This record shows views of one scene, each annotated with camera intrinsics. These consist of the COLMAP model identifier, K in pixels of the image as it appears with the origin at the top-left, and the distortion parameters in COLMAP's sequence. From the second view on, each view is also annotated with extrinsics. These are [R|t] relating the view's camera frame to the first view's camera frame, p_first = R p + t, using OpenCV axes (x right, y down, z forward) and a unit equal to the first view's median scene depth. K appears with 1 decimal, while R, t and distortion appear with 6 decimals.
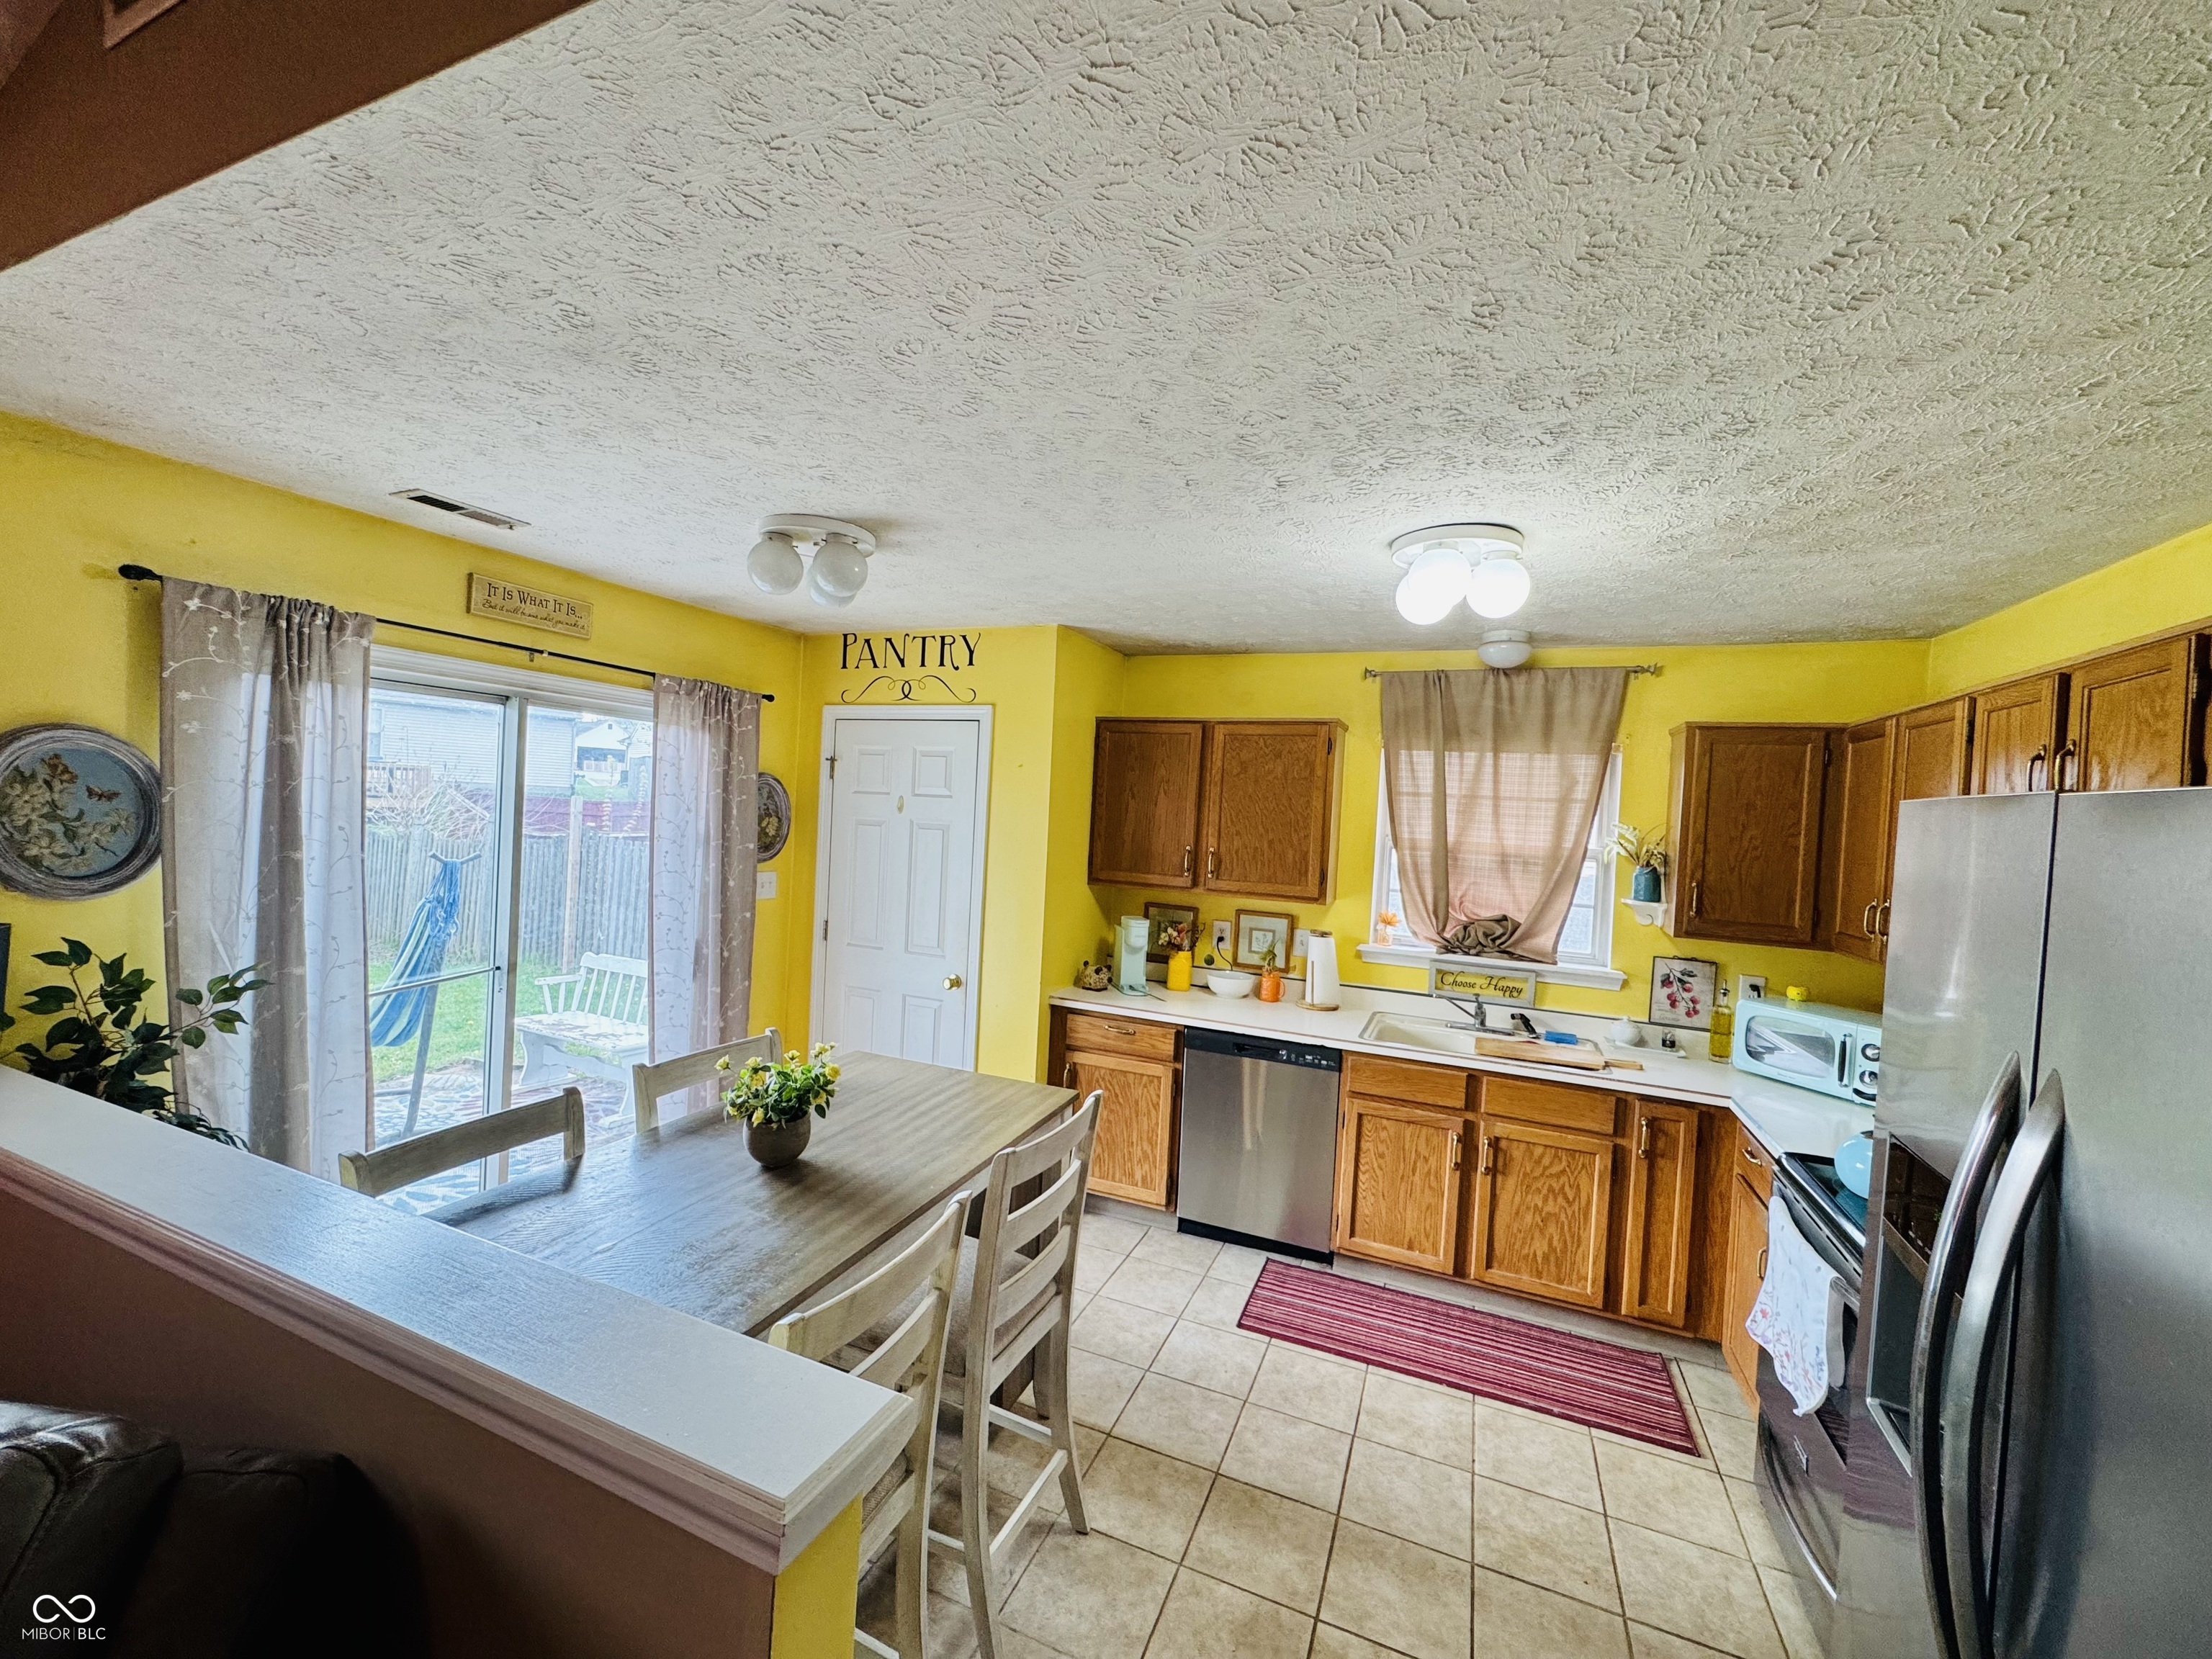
lens RADIAL K [[880.1, 0, 1103.9], [0, 880.1, 822.5], [0, 0, 1]] dist [-0.006925, 0.001203]
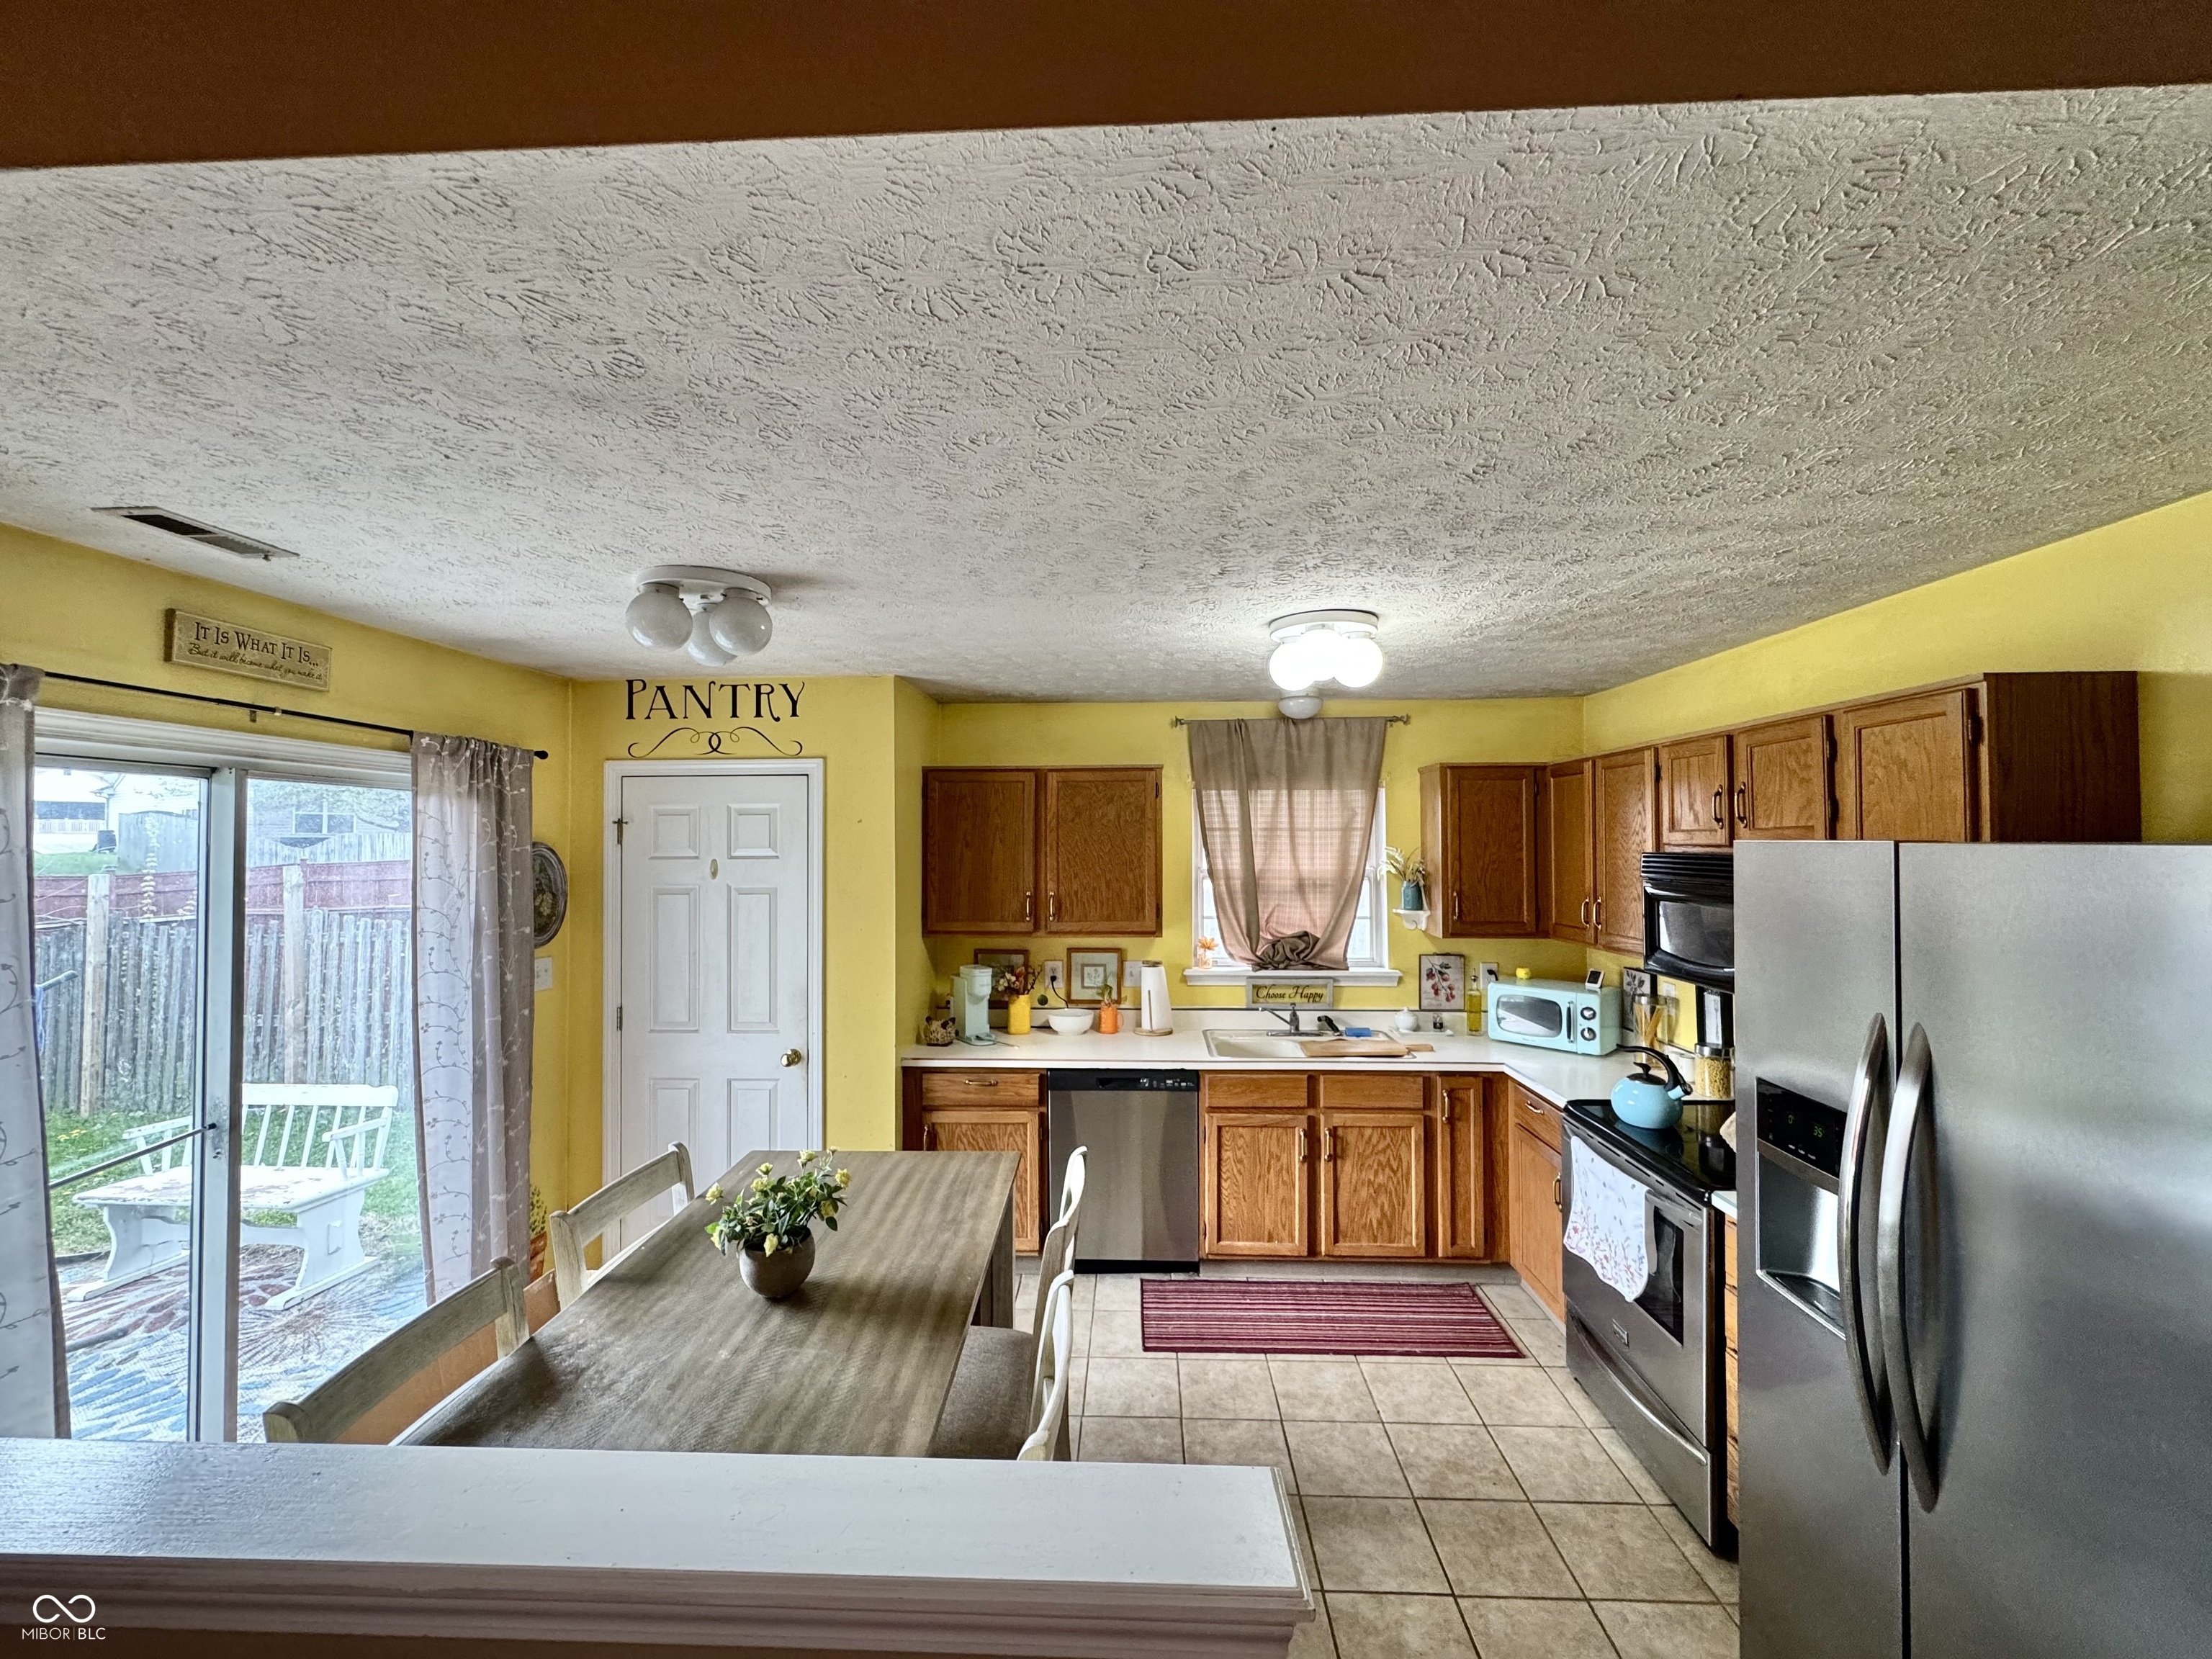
lens RADIAL K [[880.1, 0, 1106.1], [0, 880.1, 823.2], [0, 0, 1]] dist [-0.006925, 0.001203]
pose [[0.933900, -0.047888, 0.354312, -0.219403], [0.058177, 0.998136, -0.018437, -0.034943], [-0.352769, 0.037831, 0.934946, 0.013096]]
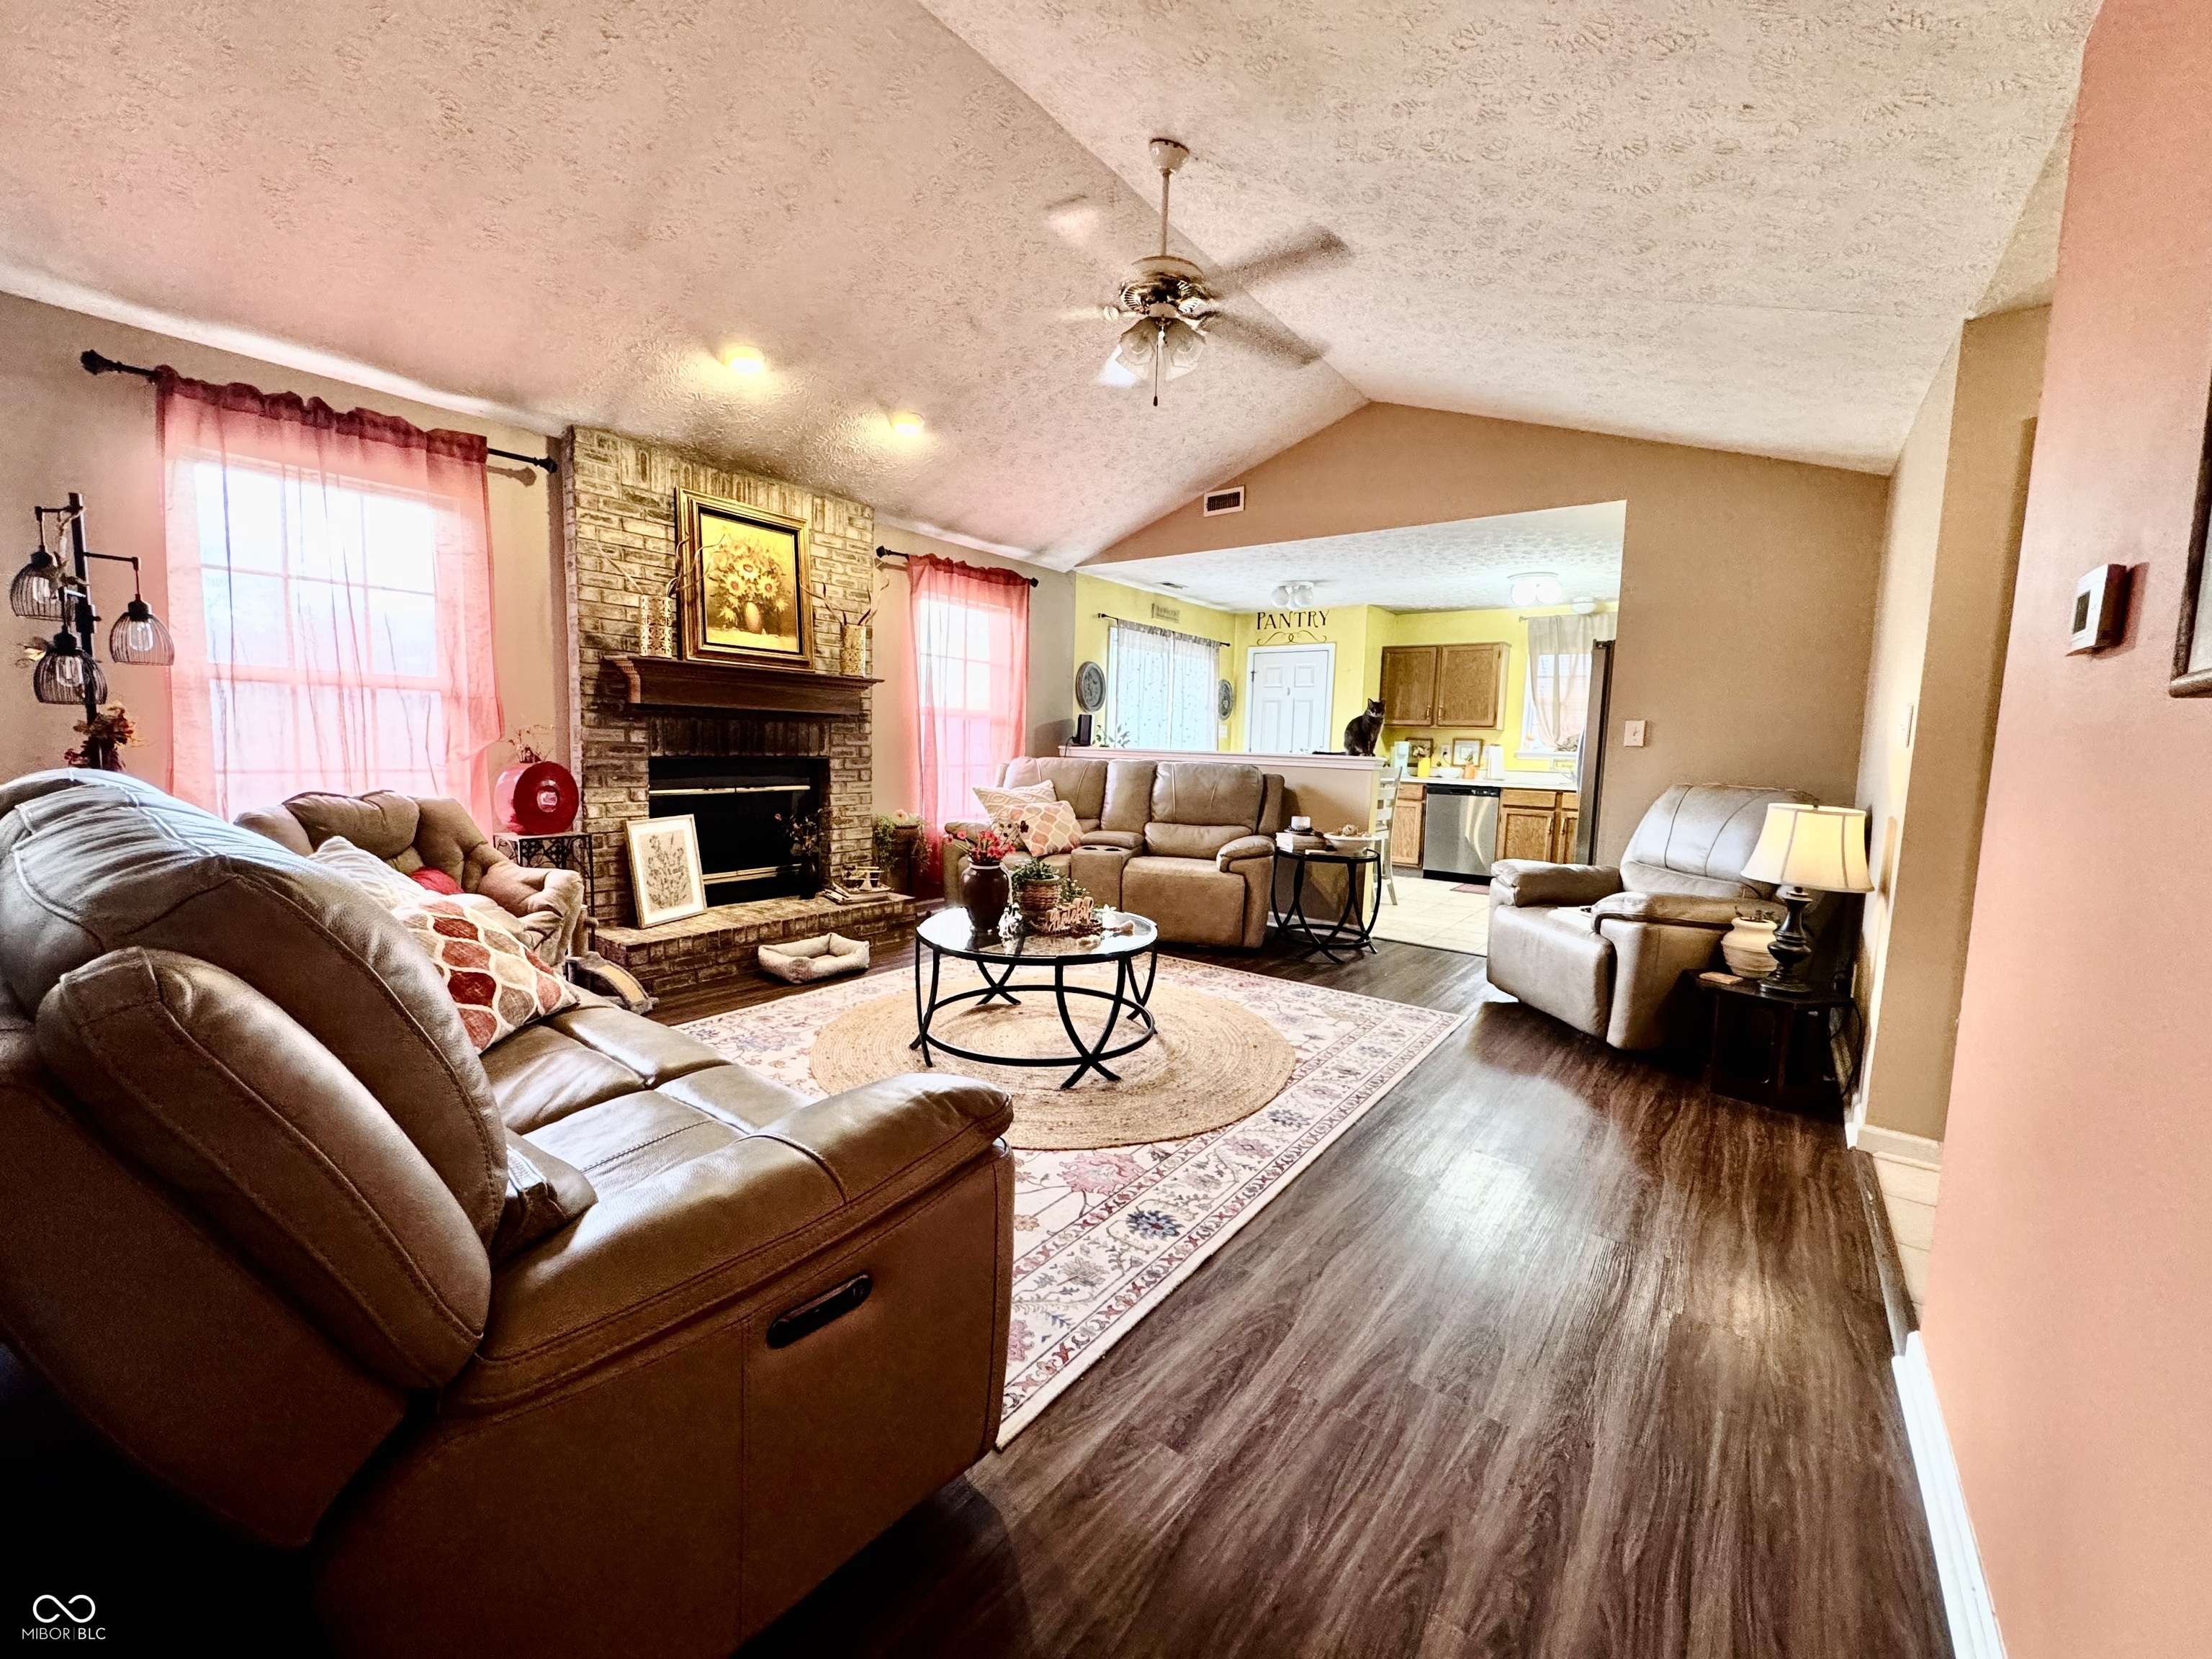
lens RADIAL K [[880.1, 0, 1105.0], [0, 880.1, 823.4], [0, 0, 1]] dist [-0.006925, 0.001203]
pose [[0.970467, -0.000038, -0.241236, -0.187322], [0.016208, 0.997751, 0.065046, 0.197756], [0.240691, -0.067035, 0.968284, -1.560740]]
